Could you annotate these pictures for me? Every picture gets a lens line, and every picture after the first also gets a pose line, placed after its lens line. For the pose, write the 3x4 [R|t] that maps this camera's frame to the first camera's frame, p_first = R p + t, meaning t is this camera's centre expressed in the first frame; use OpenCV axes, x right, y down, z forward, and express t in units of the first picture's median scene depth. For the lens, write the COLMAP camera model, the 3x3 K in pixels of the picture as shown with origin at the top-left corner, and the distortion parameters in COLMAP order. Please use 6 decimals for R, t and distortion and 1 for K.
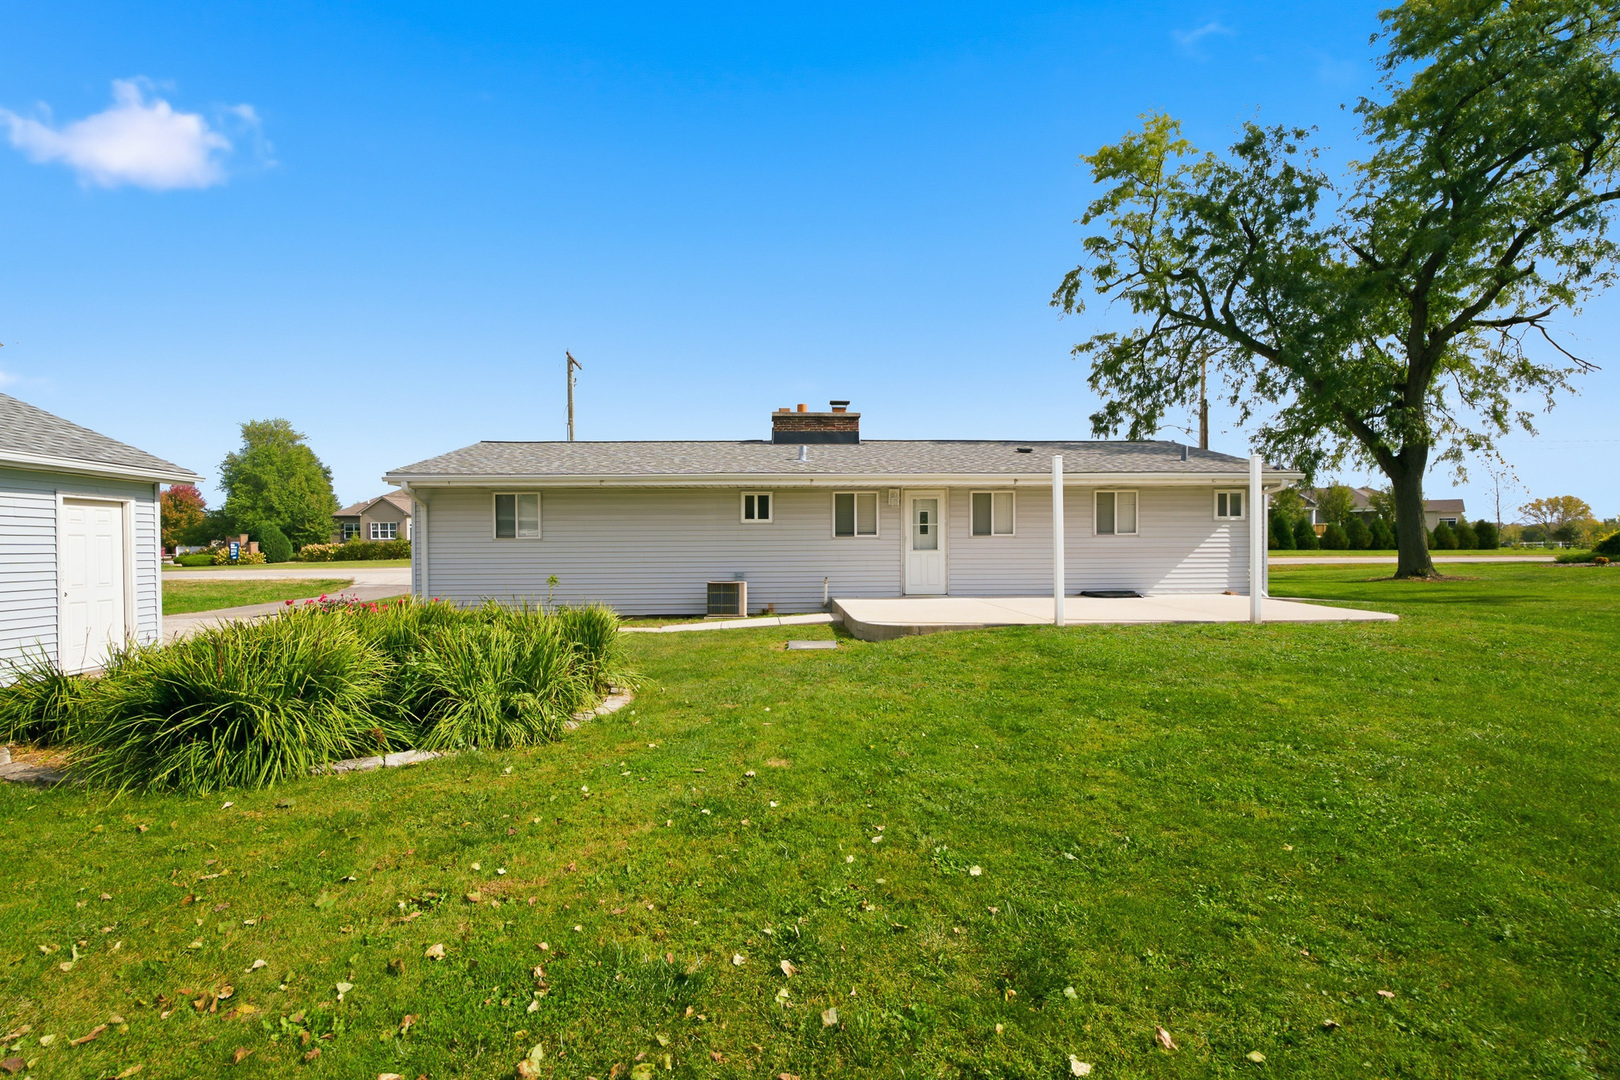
lens RADIAL K [[749.5, 0, 800.3], [0, 749.5, 544.3], [0, 0, 1]] dist [0.000737, 0.001027]
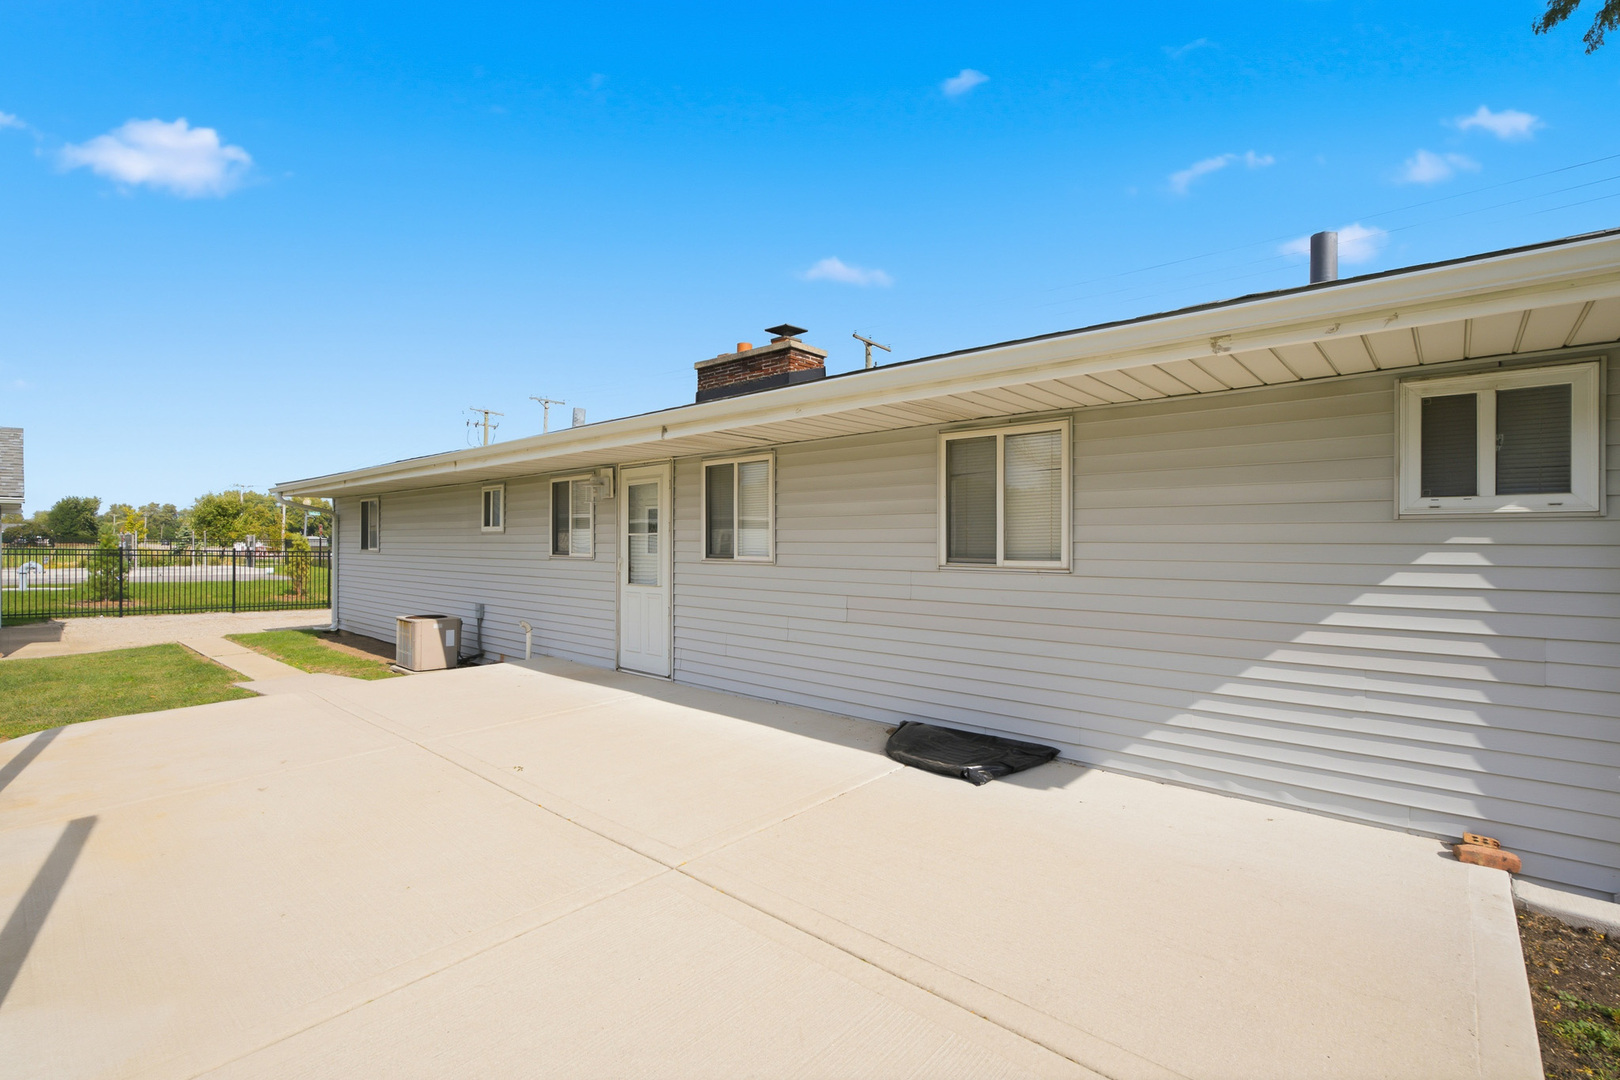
lens RADIAL K [[749.5, 0, 774.2], [0, 749.5, 544.8], [0, 0, 1]] dist [0.000737, 0.001027]
pose [[0.705682, 0.009159, -0.708469, 0.474066], [-0.007757, 0.999956, 0.005200, -0.018206], [0.708486, 0.001826, 0.705722, 0.569985]]
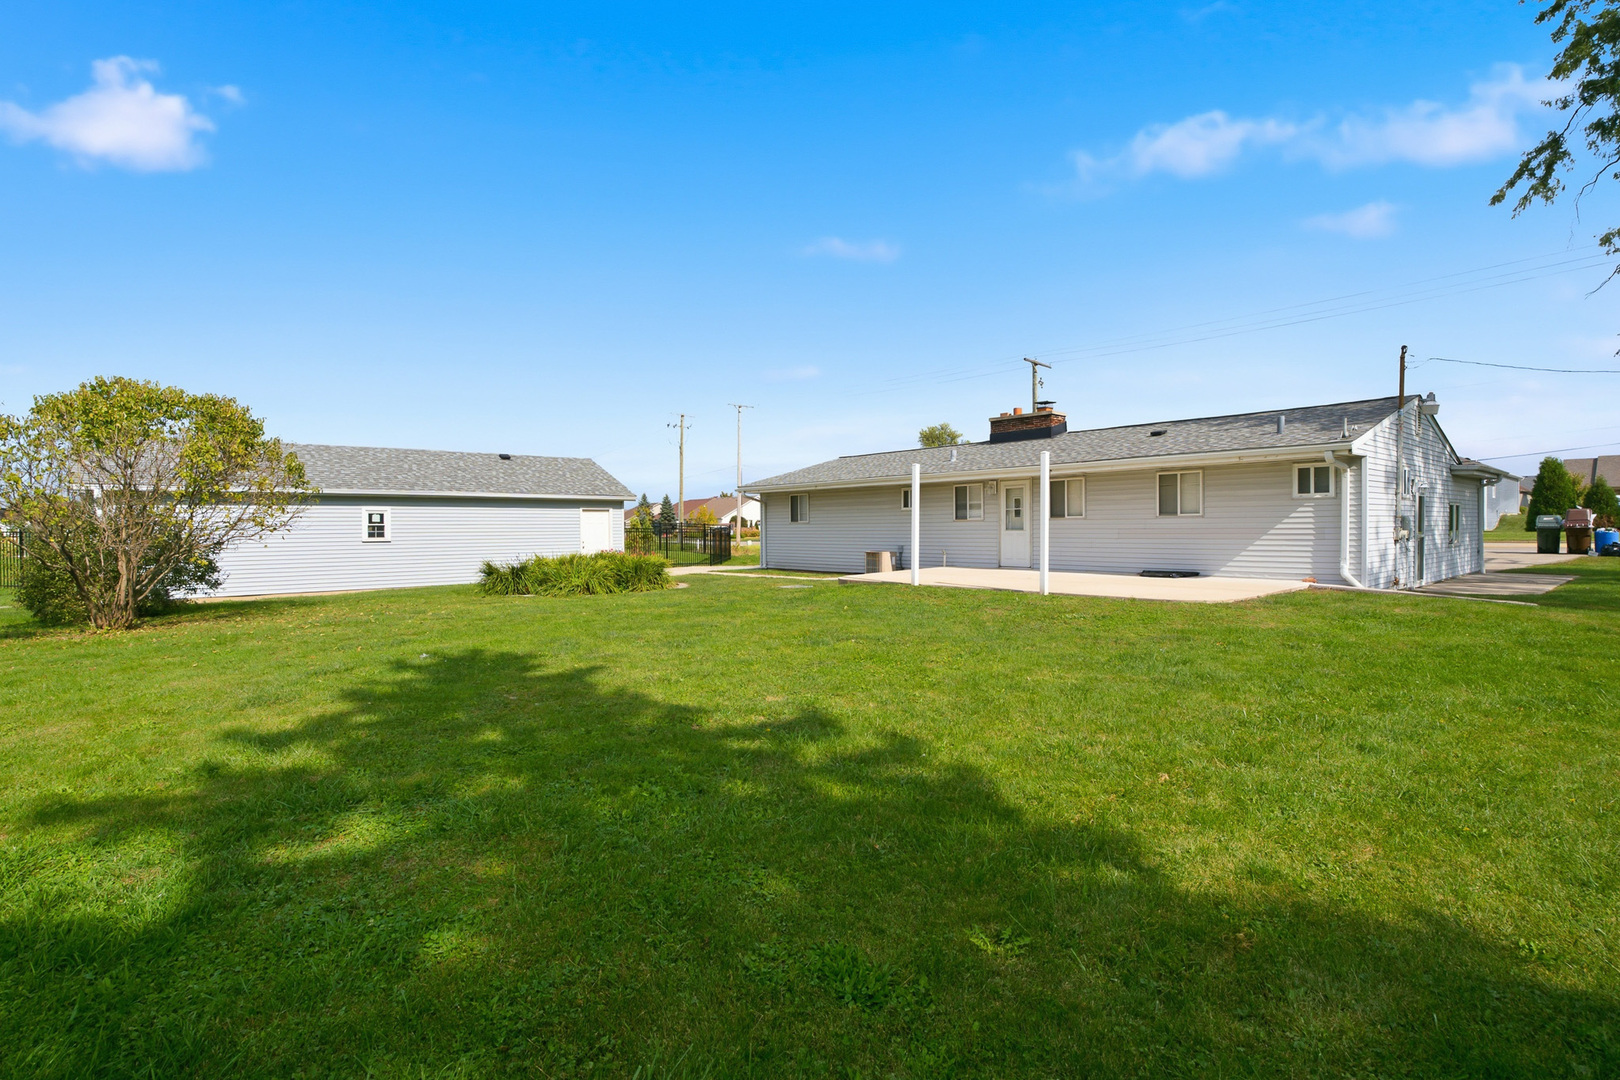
lens RADIAL K [[749.5, 0, 800.2], [0, 749.5, 536.7], [0, 0, 1]] dist [0.000737, 0.001027]
pose [[0.620928, 0.010595, -0.783796, 0.727292], [0.004499, 0.999844, 0.017079, -0.003036], [0.783855, -0.014131, 0.620783, -0.017521]]
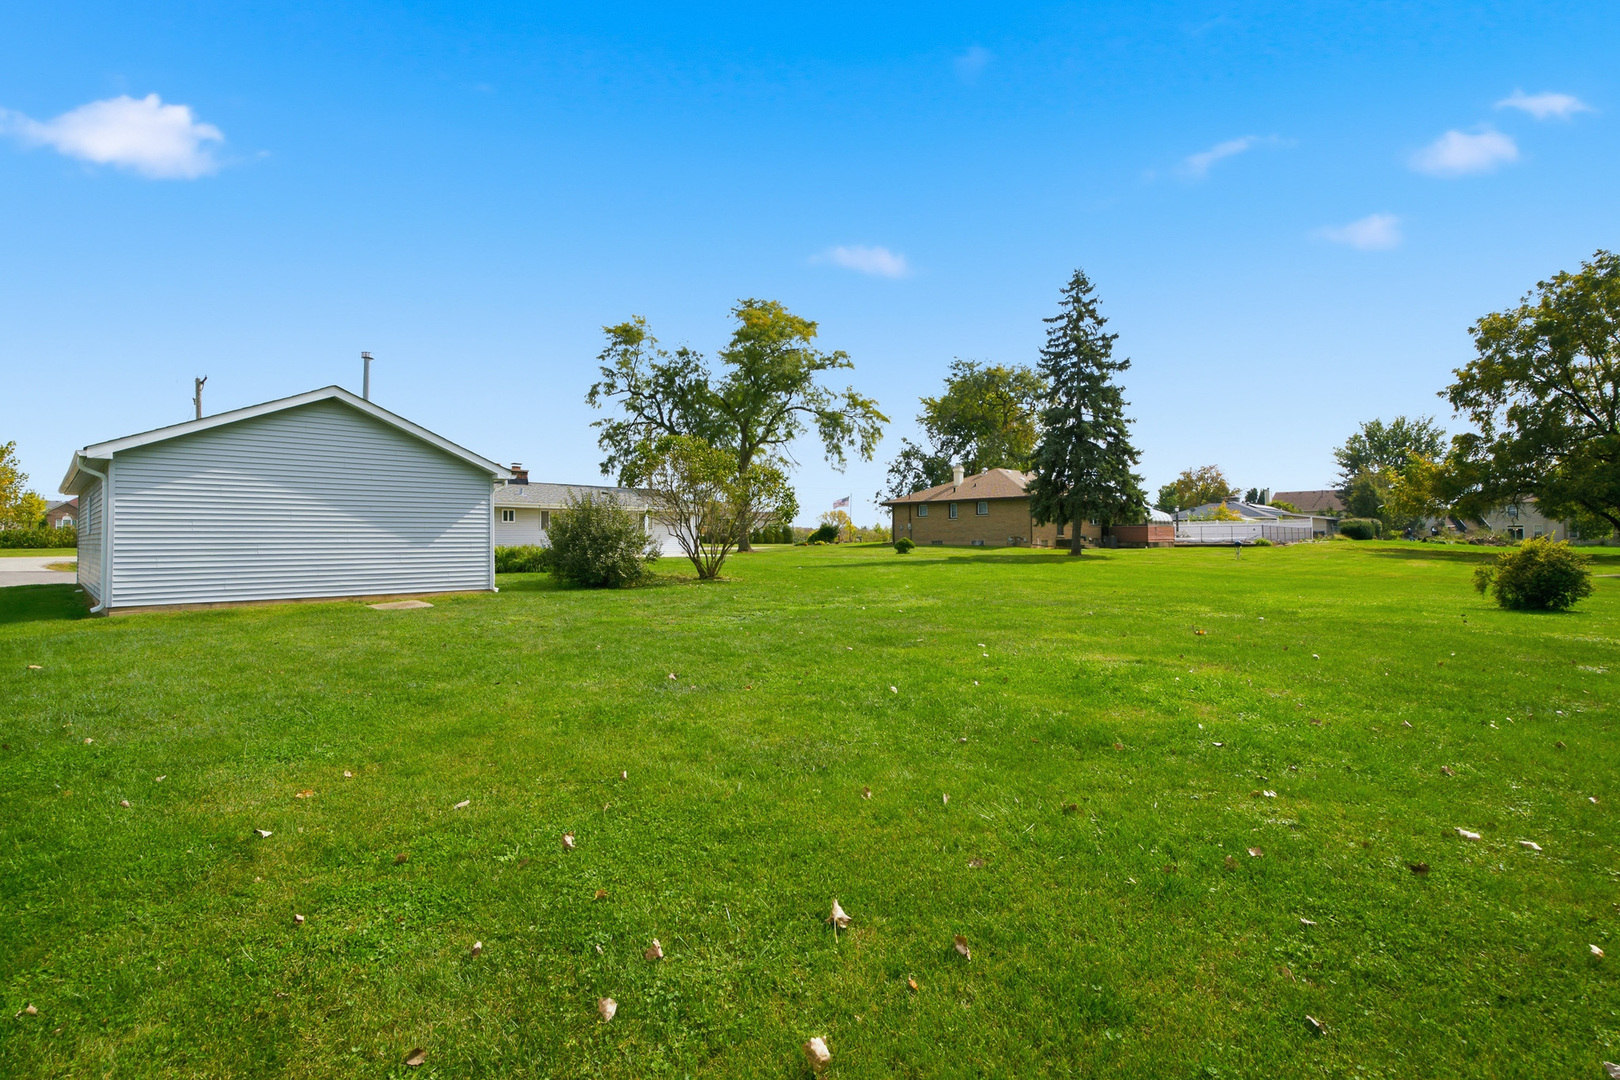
lens RADIAL K [[749.5, 0, 810.4], [0, 749.5, 540.2], [0, 0, 1]] dist [0.000737, 0.001027]
pose [[0.731560, 0.008326, 0.681726, -0.776937], [-0.007432, 0.999963, -0.004237, 0.023632], [-0.681736, -0.001968, 0.731595, -1.080522]]
